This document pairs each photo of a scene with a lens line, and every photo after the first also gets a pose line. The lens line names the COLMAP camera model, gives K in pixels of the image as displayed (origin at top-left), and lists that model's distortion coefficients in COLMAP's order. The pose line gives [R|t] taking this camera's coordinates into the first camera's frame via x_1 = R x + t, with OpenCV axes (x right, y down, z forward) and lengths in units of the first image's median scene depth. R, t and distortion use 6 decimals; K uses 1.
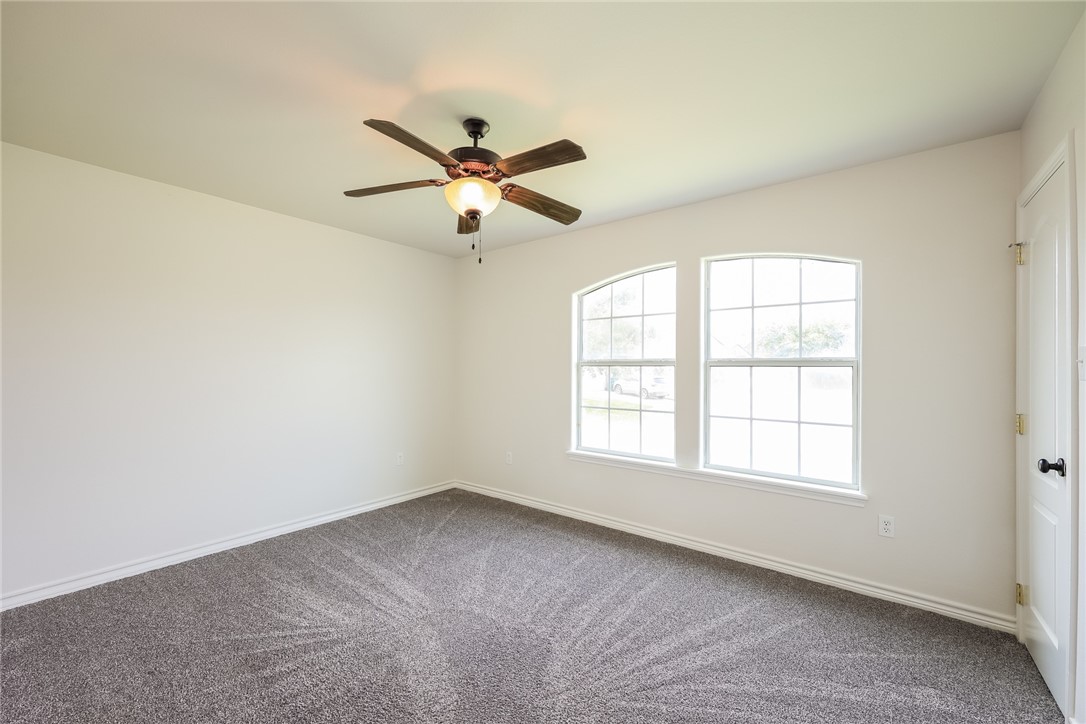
lens RADIAL K [[435.7, 0, 540.2], [0, 435.7, 368.2], [0, 0, 1]] dist [0.002880, -0.000083]
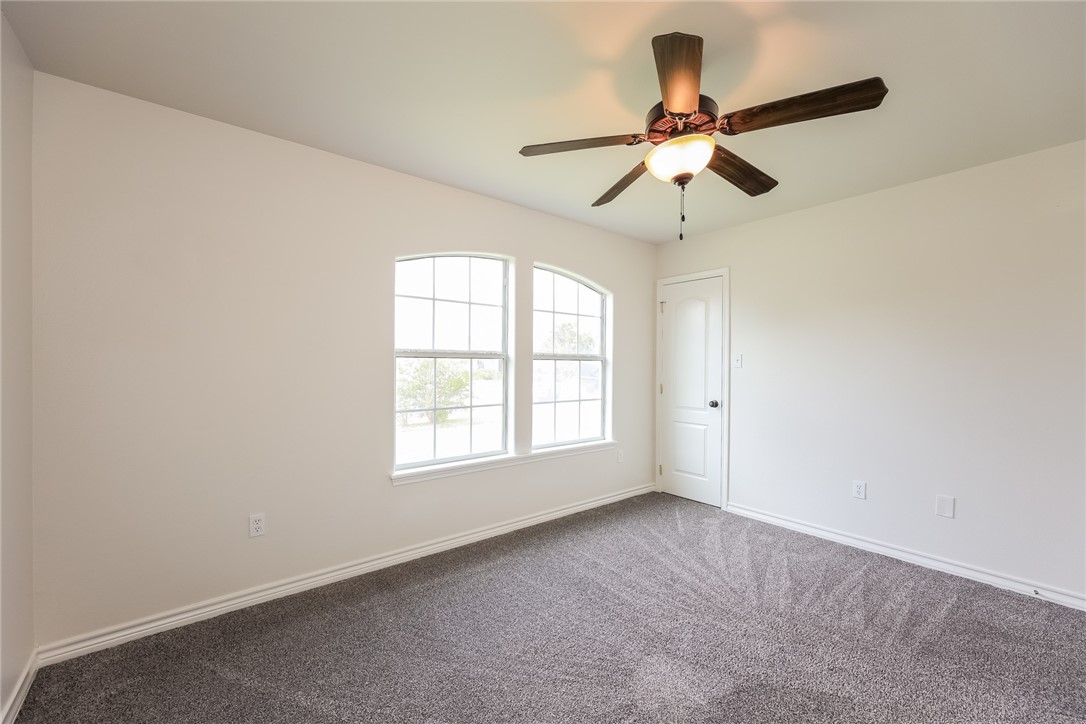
lens RADIAL K [[435.7, 0, 540.2], [0, 435.7, 368.2], [0, 0, 1]] dist [0.002880, -0.000083]
pose [[0.222689, -0.011688, 0.974819, -0.708532], [-0.007844, 0.999874, 0.013781, 0.002736], [-0.974858, -0.010715, 0.222570, 0.735827]]
